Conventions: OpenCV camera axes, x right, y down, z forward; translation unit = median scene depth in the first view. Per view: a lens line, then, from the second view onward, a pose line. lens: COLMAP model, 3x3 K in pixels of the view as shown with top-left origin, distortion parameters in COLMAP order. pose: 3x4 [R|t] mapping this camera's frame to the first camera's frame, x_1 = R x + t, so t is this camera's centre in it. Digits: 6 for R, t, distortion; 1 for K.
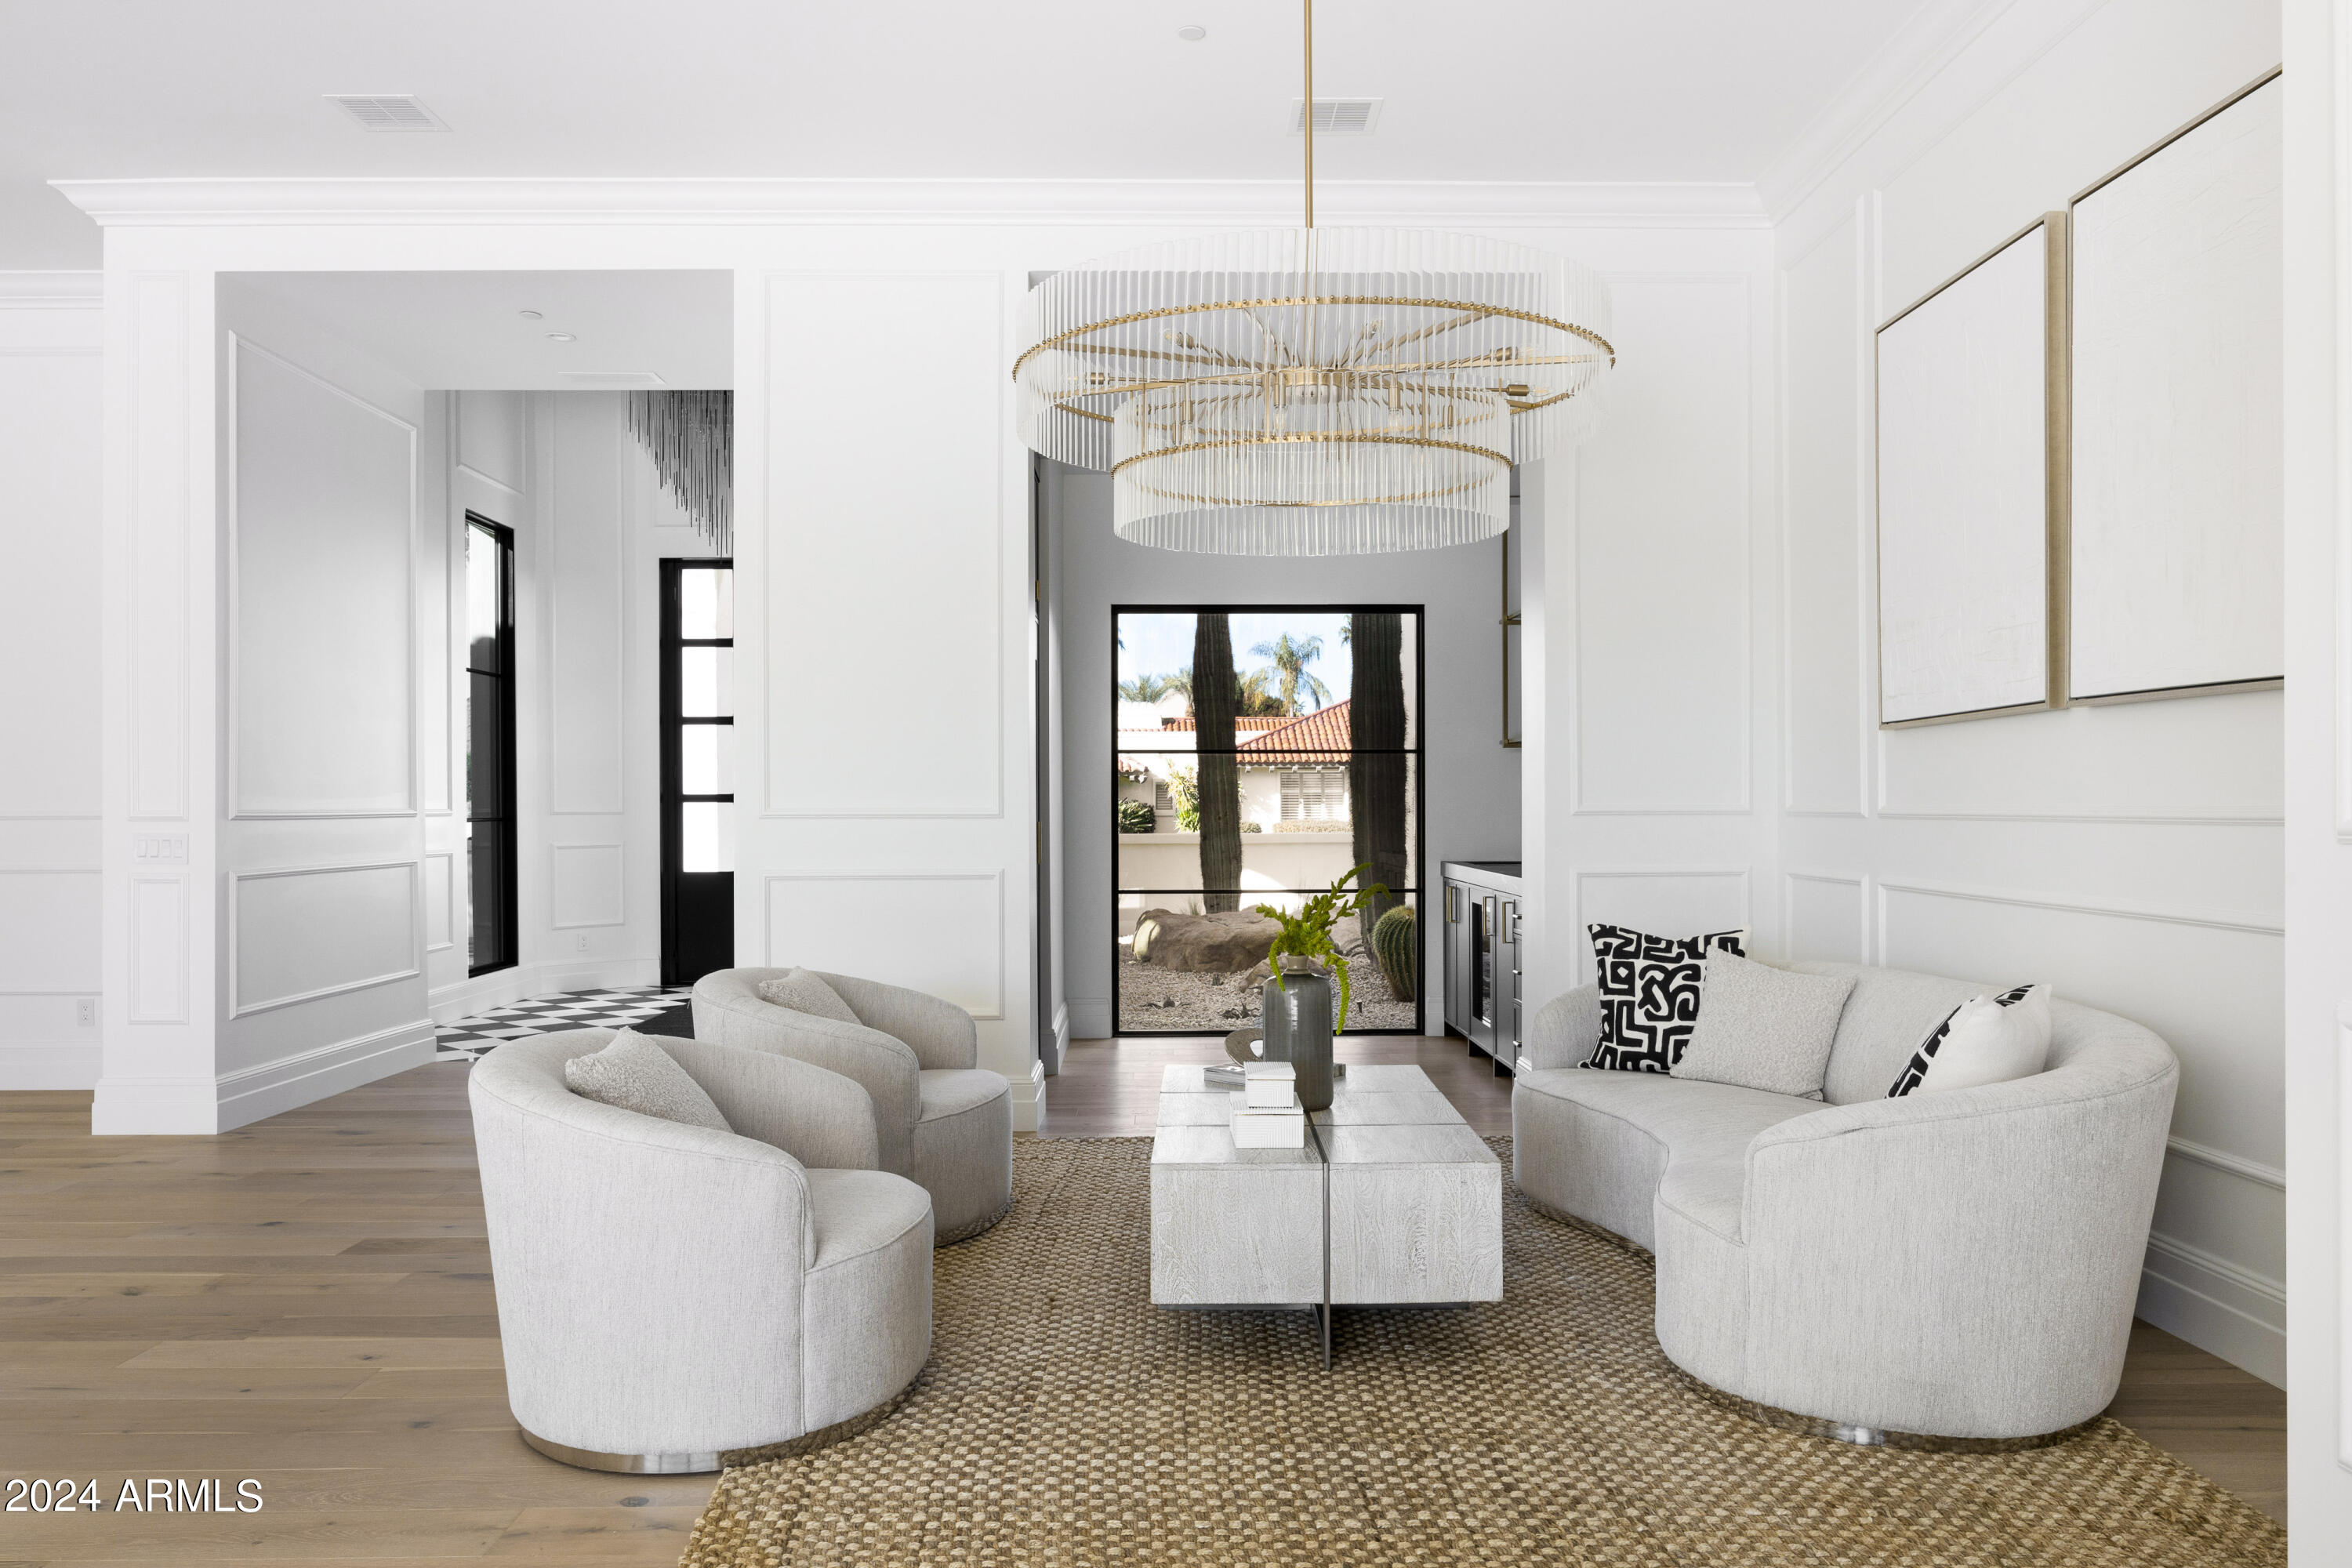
lens RADIAL K [[1755.9, 0, 1176.6], [0, 1755.9, 787.5], [0, 0, 1]] dist [-0.000337, -0.000014]
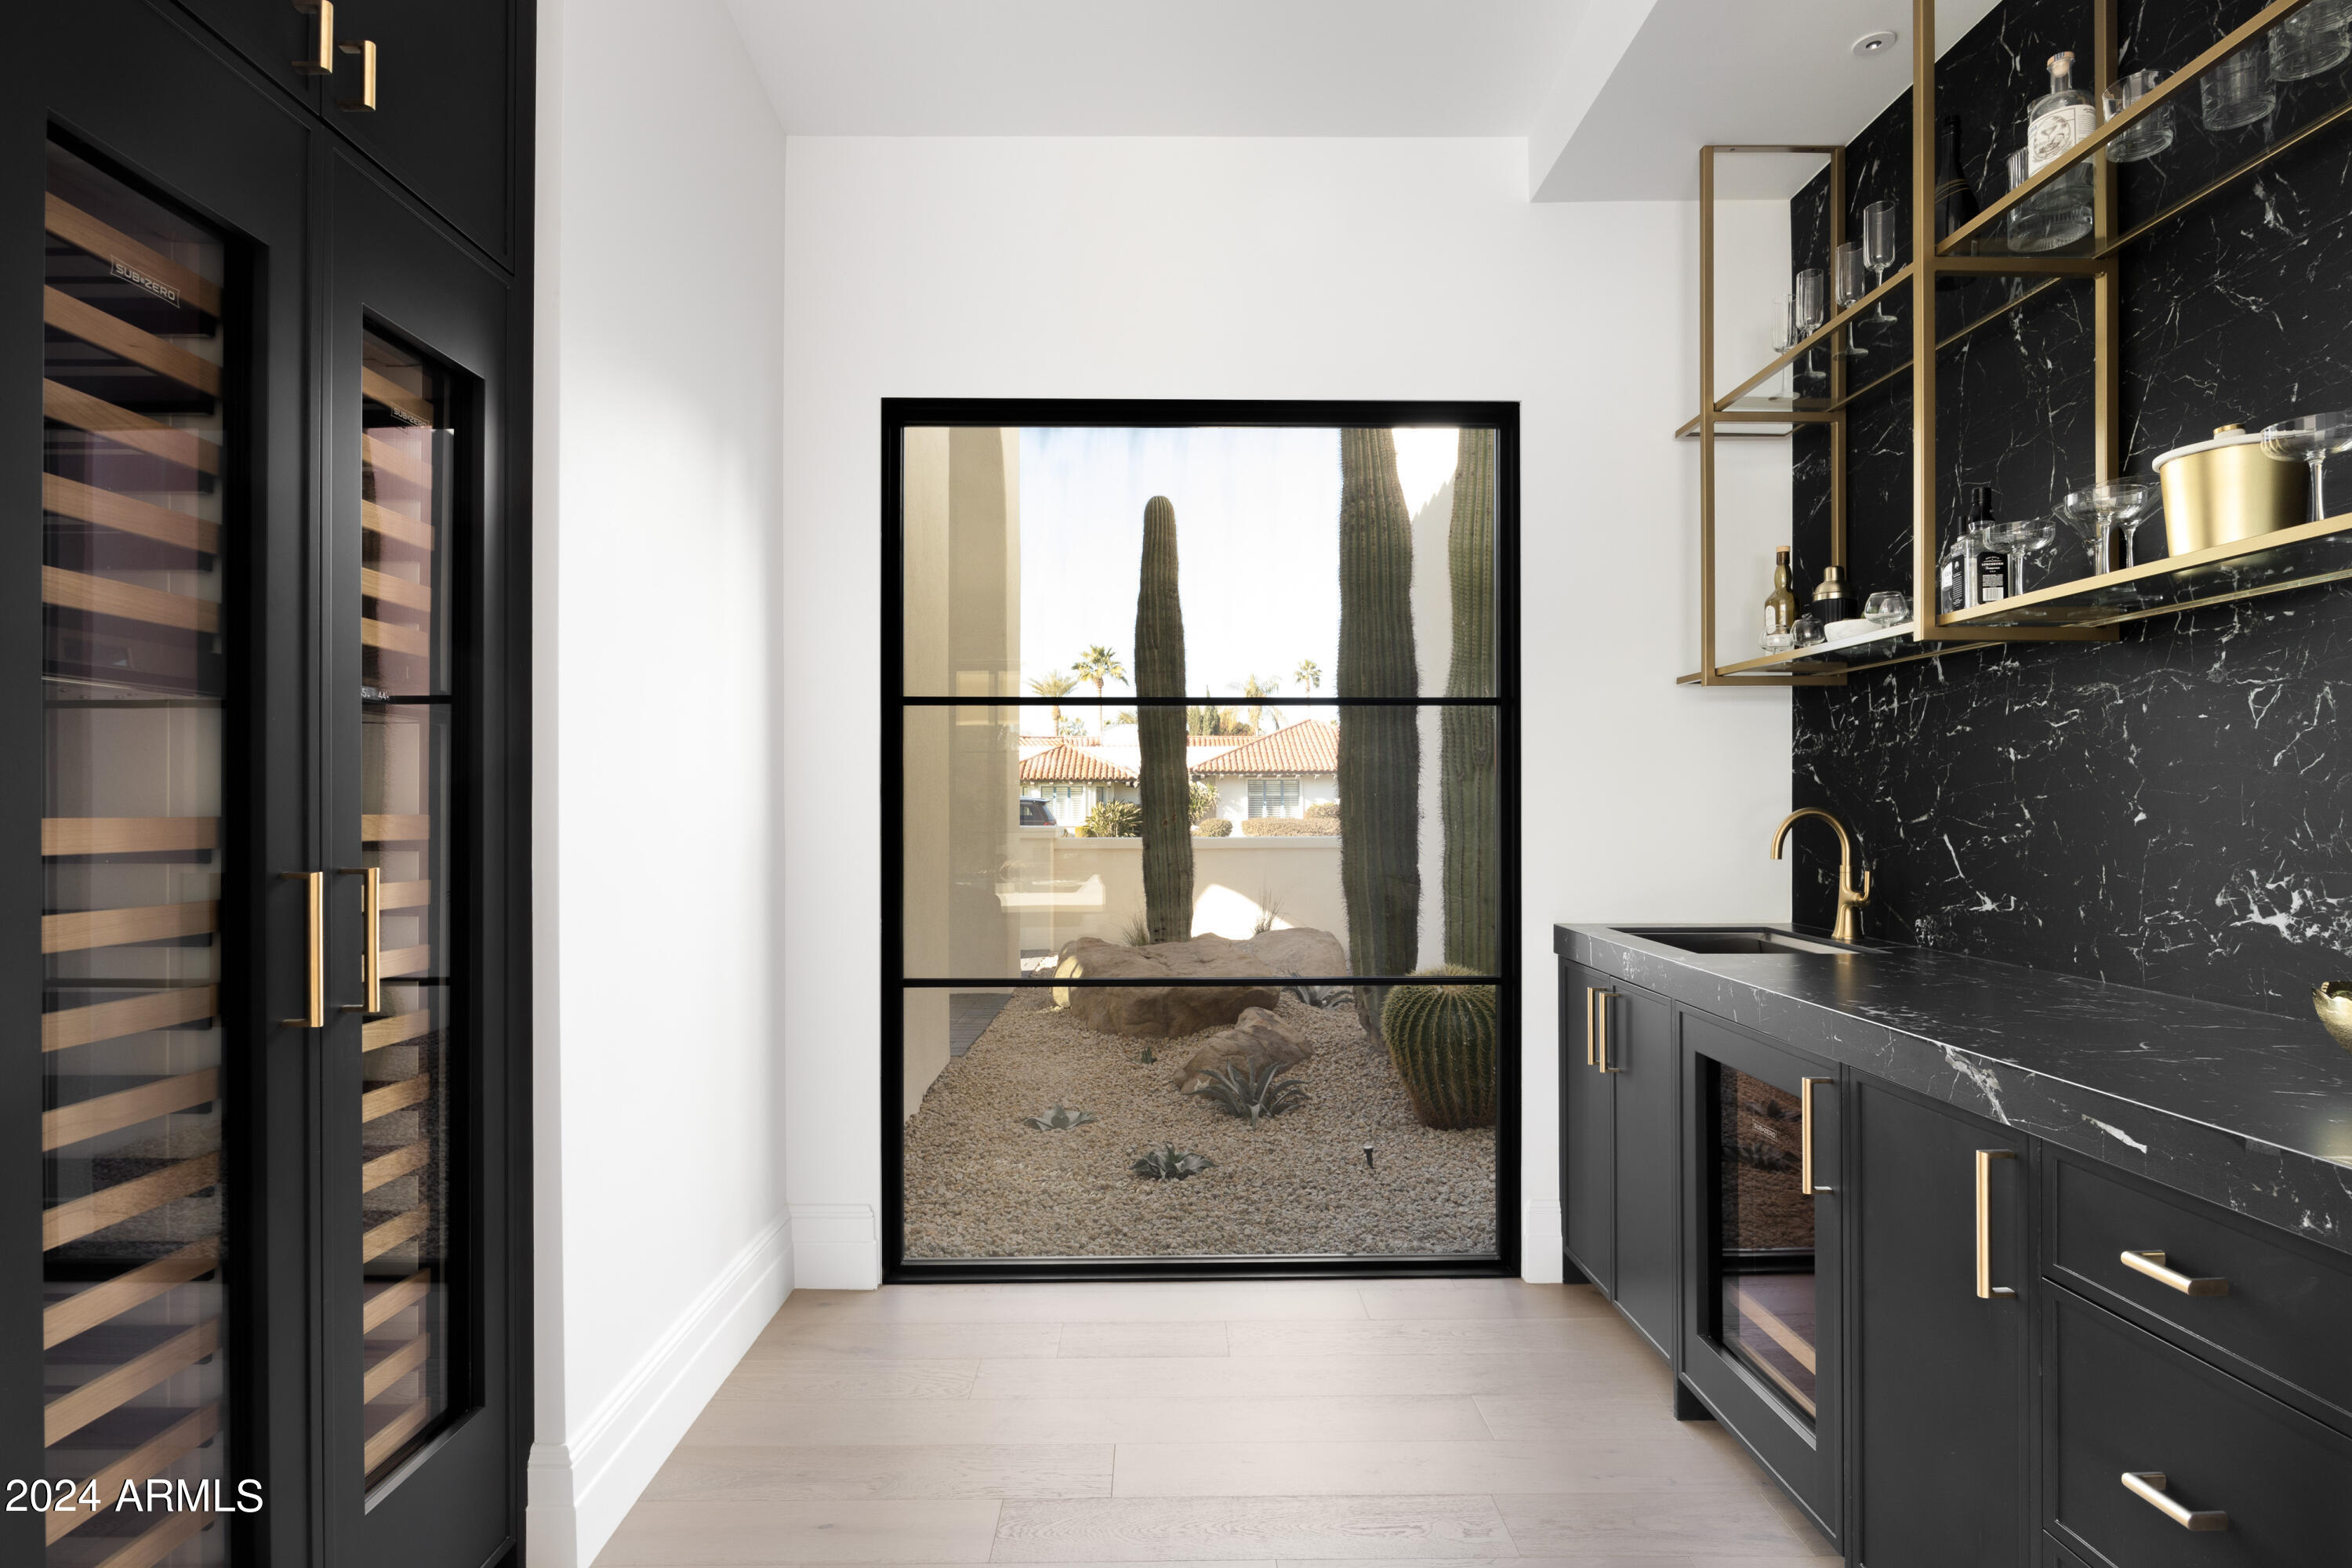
lens RADIAL K [[1224.0, 0, 1175.9], [0, 1224.0, 792.7], [0, 0, 1]] dist [0.000194, 0.000011]
pose [[0.999998, 0.001415, -0.001161, 0.031713], [-0.001416, 0.999999, -0.000952, 0.004092], [0.001159, 0.000954, 0.999999, 0.463940]]
